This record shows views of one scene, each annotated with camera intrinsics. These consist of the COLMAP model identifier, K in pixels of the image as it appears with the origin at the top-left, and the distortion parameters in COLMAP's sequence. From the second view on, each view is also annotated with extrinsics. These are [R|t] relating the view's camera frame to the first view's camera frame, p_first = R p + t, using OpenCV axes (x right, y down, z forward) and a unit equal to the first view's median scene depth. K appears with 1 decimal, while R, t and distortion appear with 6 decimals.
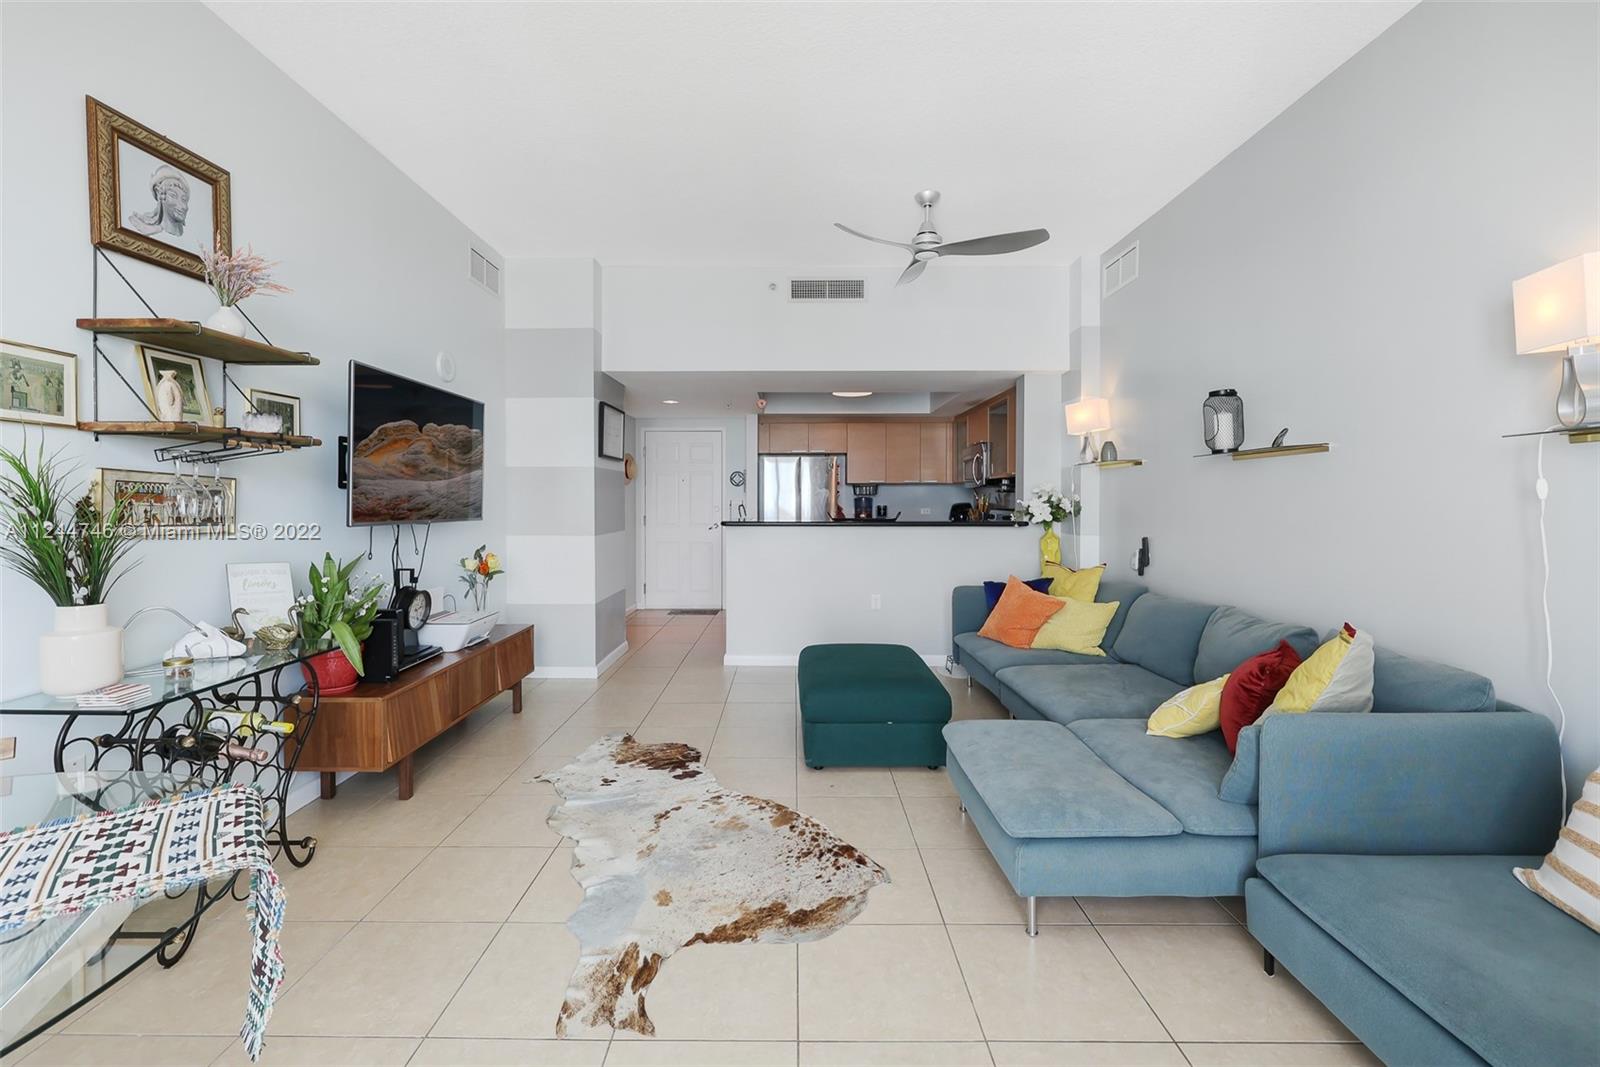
lens RADIAL K [[679.3, 0, 788.6], [0, 679.3, 508.5], [0, 0, 1]] dist [-0.000954, -0.000157]
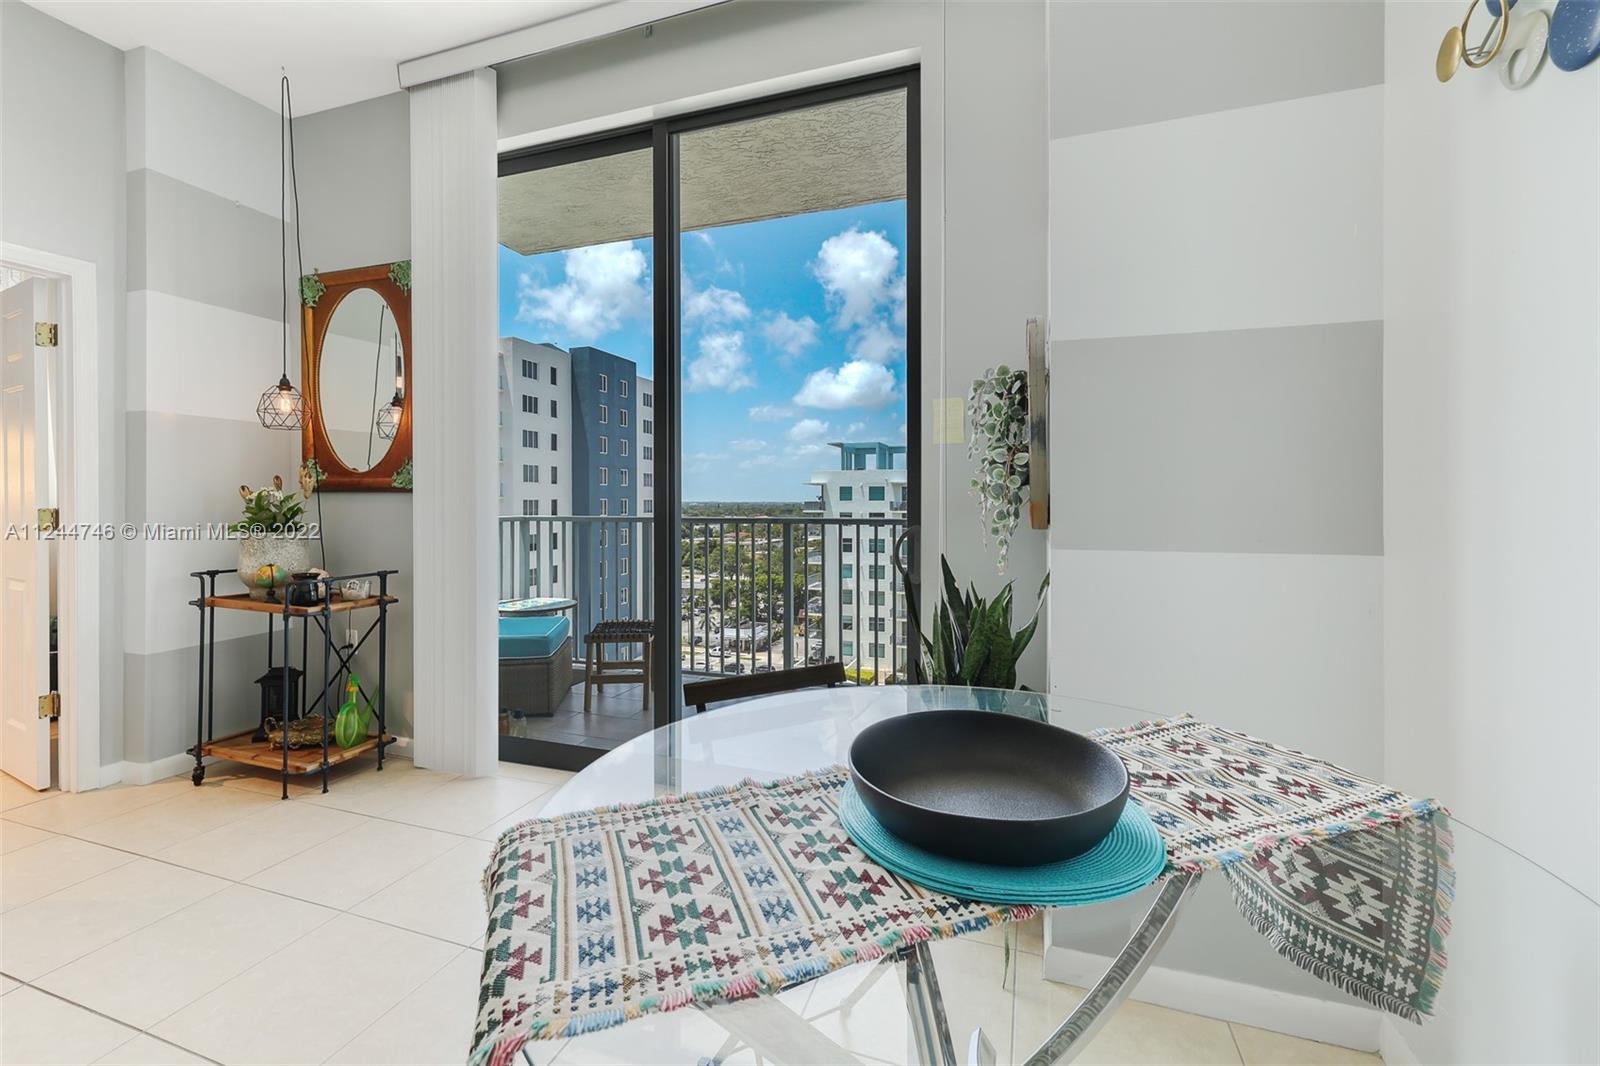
lens RADIAL K [[670.1, 0, 798.1], [0, 670.1, 495.8], [0, 0, 1]] dist [0.013812, 0.000133]
pose [[-0.947012, 0.003013, 0.321183, -0.488755], [0.004636, 0.999980, 0.004286, 0.037713], [-0.321164, 0.005548, -0.947007, 0.588424]]
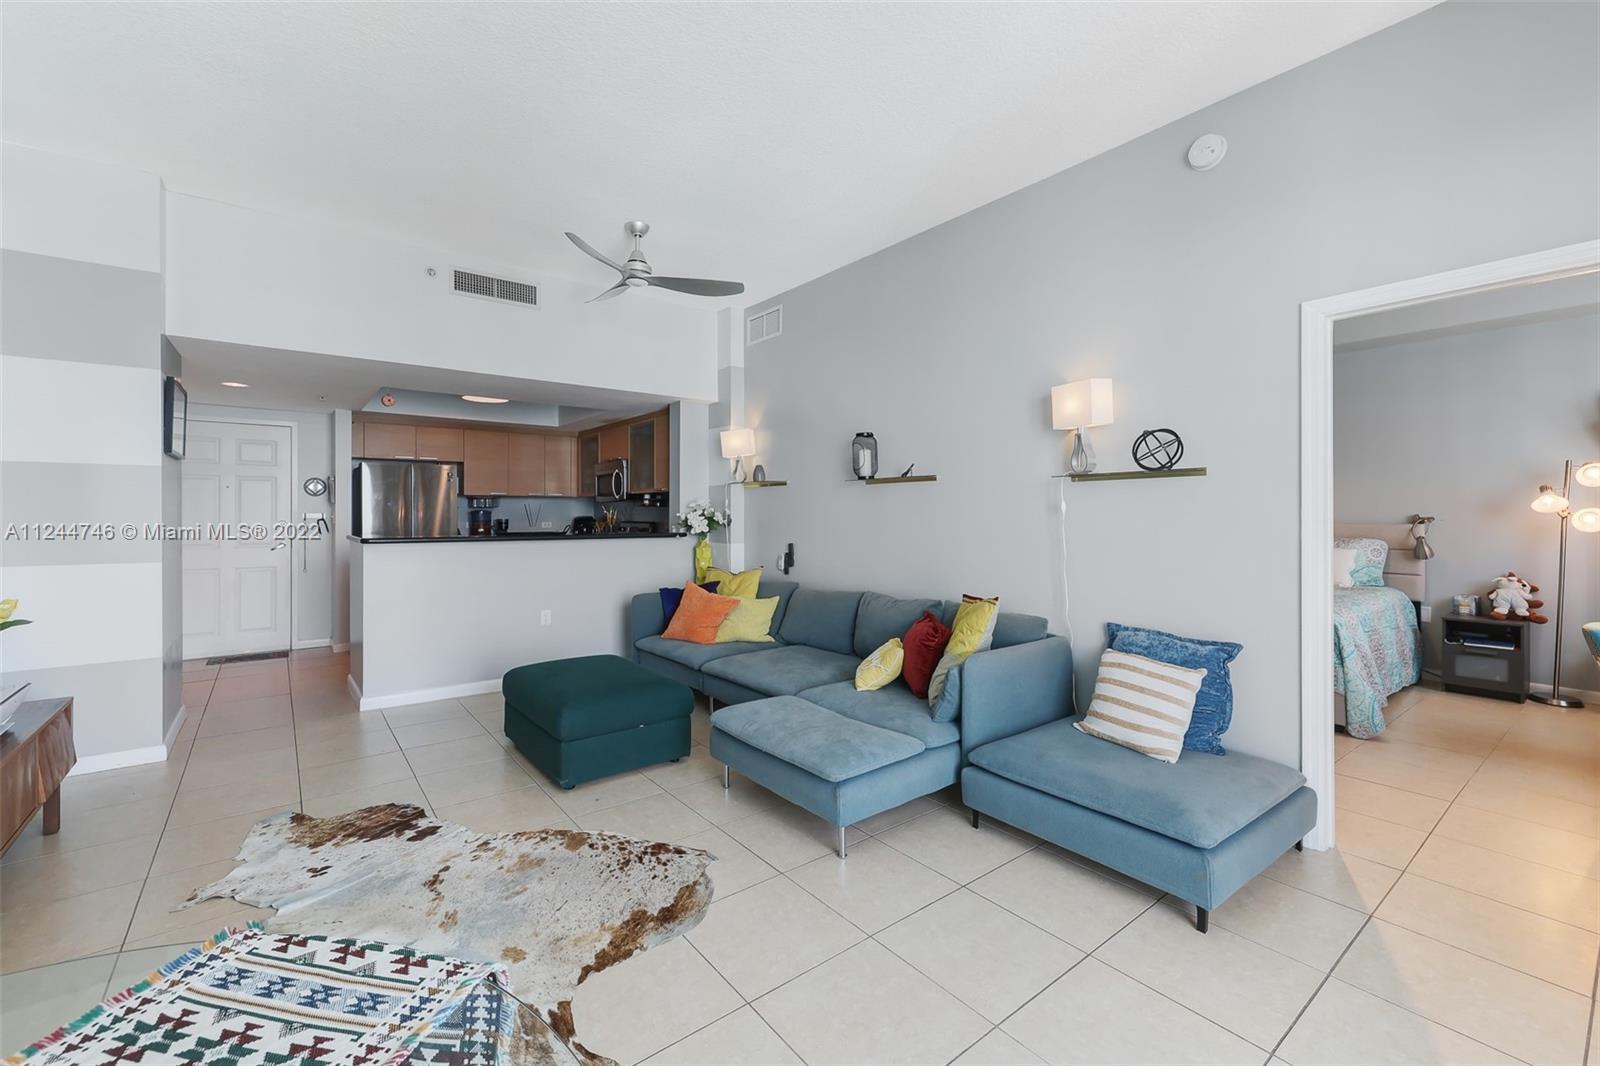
lens RADIAL K [[665.2, 0, 790.7], [0, 665.2, 514.5], [0, 0, 1]] dist [0.003235, 0.000361]
pose [[0.786230, 0.001149, 0.617932, -0.349002], [0.005791, 0.999941, -0.009227, 0.000489], [-0.617906, 0.010832, 0.786177, 0.056370]]
